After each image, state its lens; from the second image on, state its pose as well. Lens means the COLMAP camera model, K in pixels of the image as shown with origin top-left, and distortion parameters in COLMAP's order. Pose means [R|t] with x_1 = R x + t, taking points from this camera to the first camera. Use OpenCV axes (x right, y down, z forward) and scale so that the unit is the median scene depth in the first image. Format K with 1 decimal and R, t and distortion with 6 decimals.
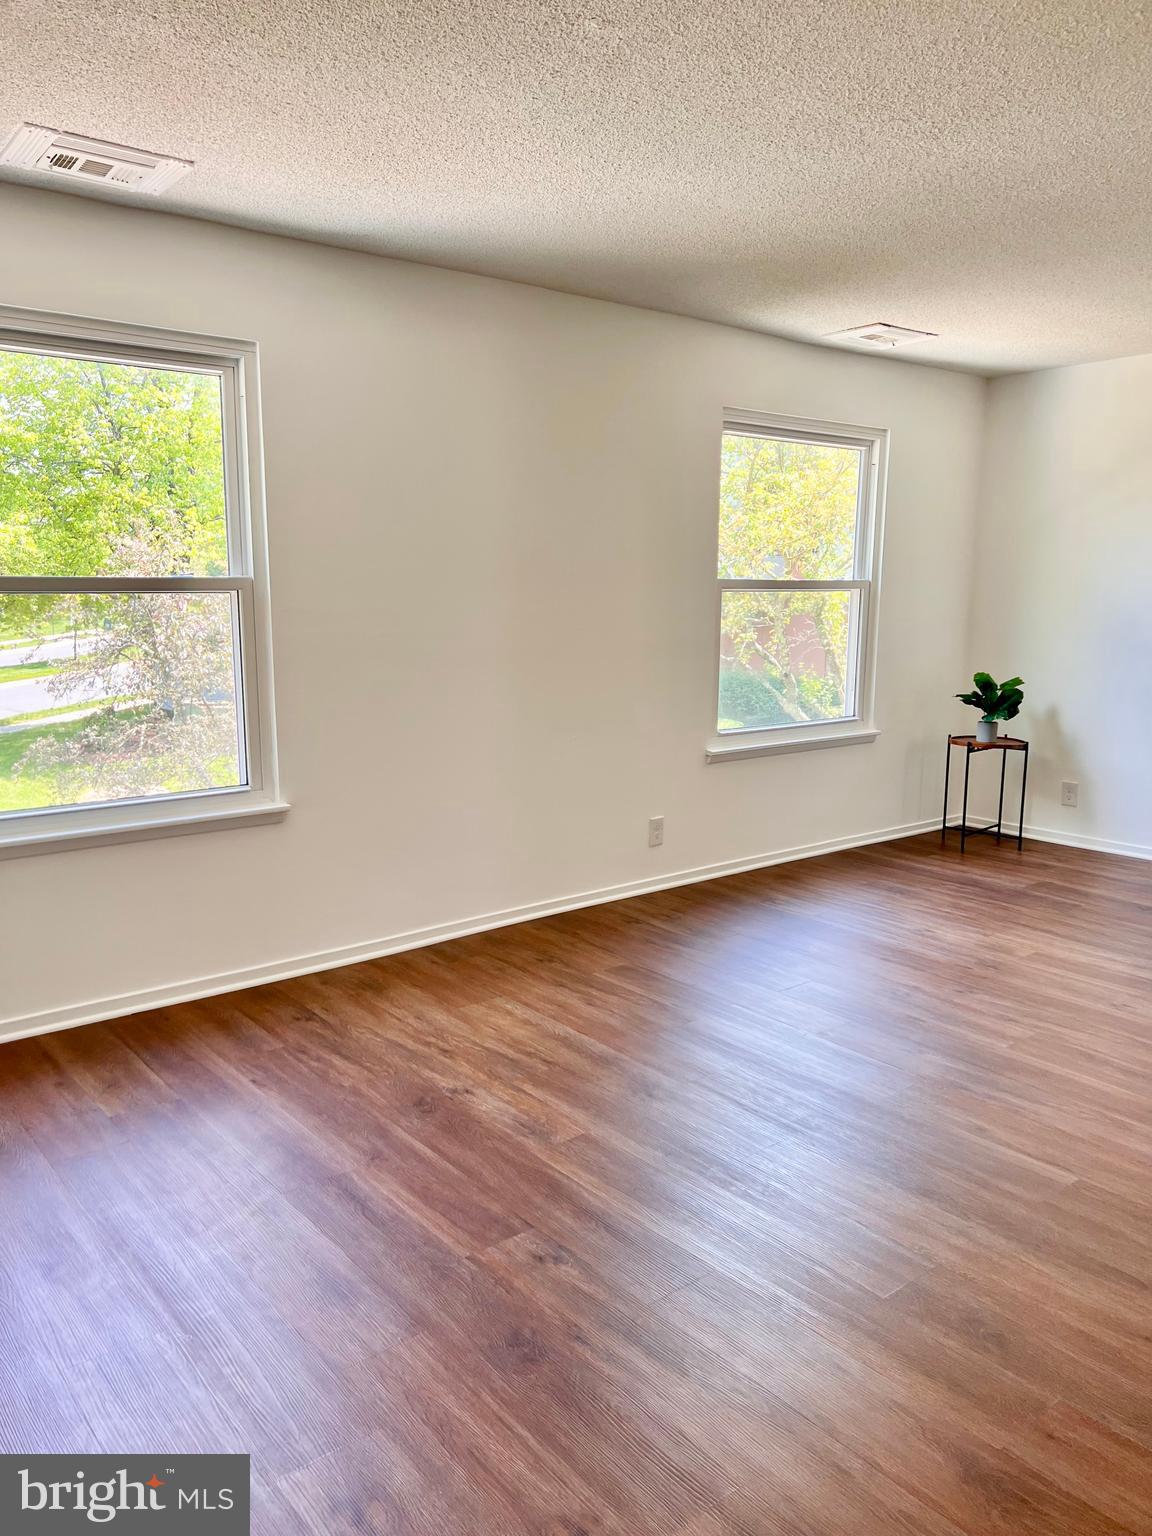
lens RADIAL K [[1165.5, 0, 576.0], [0, 1165.5, 768.0], [0, 0, 1]] dist [0.068395, -0.080011]
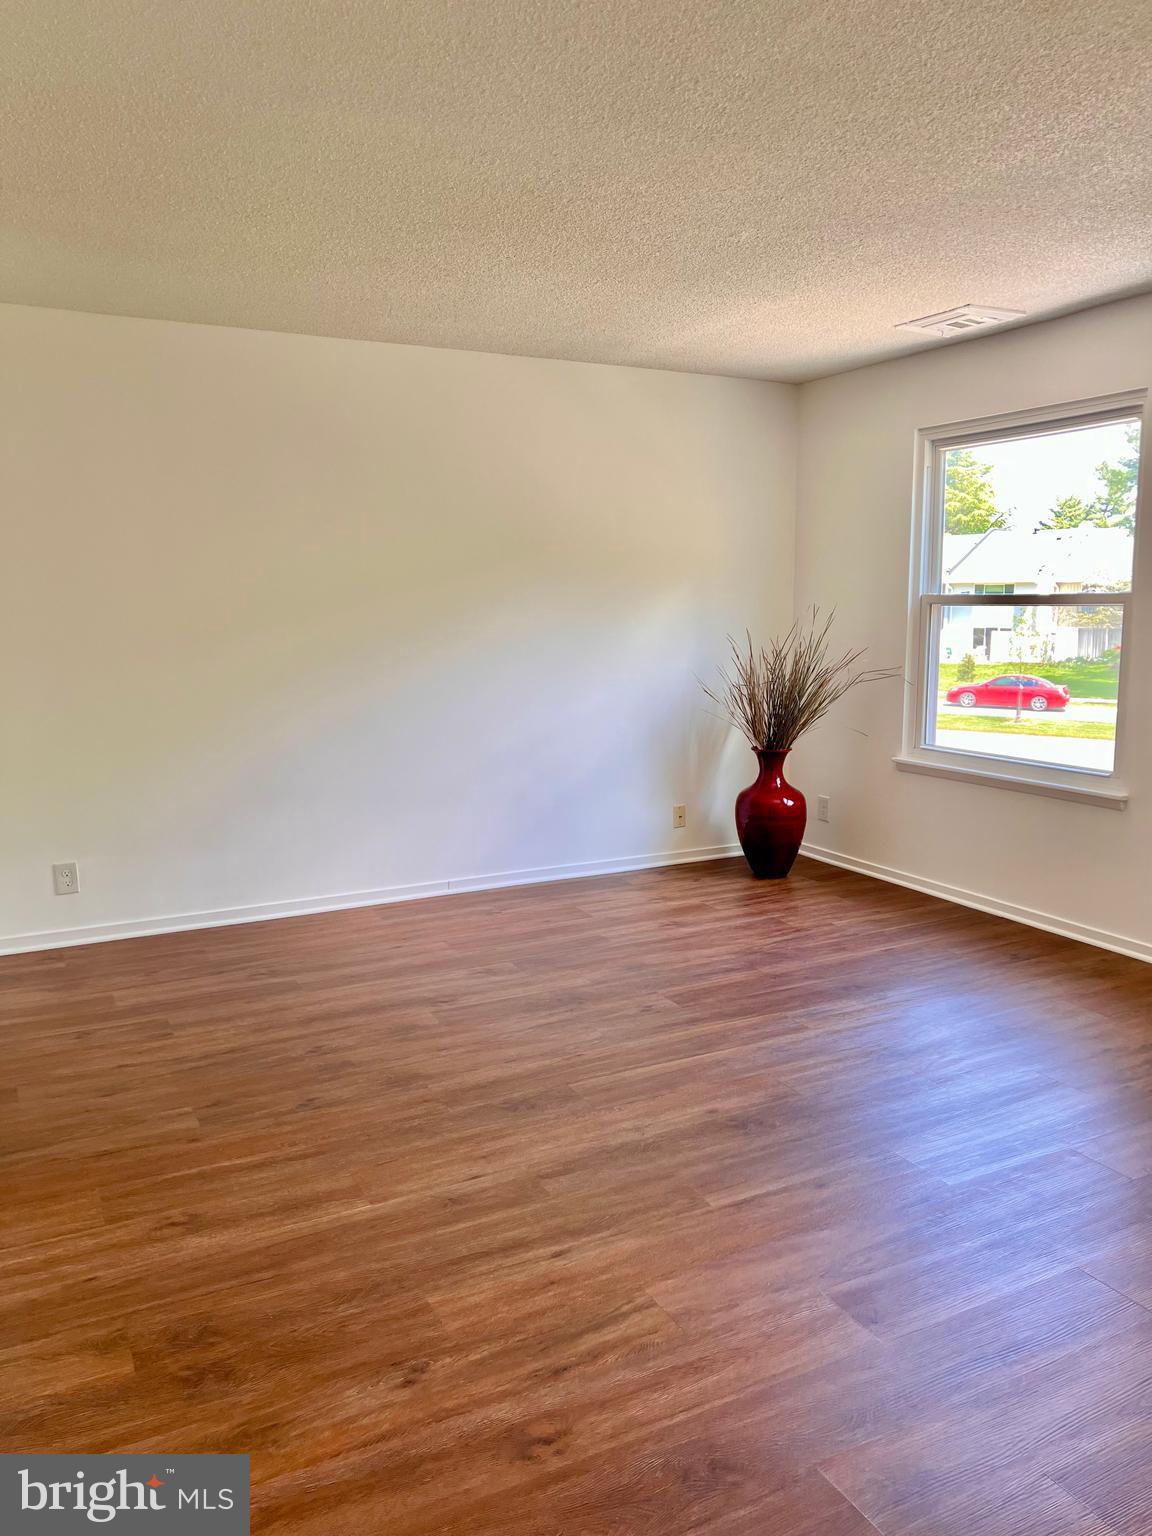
lens RADIAL K [[1165.5, 0, 576.0], [0, 1165.5, 768.0], [0, 0, 1]] dist [0.068395, -0.080011]
pose [[-0.224308, 0.139995, -0.964410, 1.097578], [-0.142068, 0.974357, 0.174482, -0.134195], [0.964107, 0.176150, -0.198667, 0.831693]]
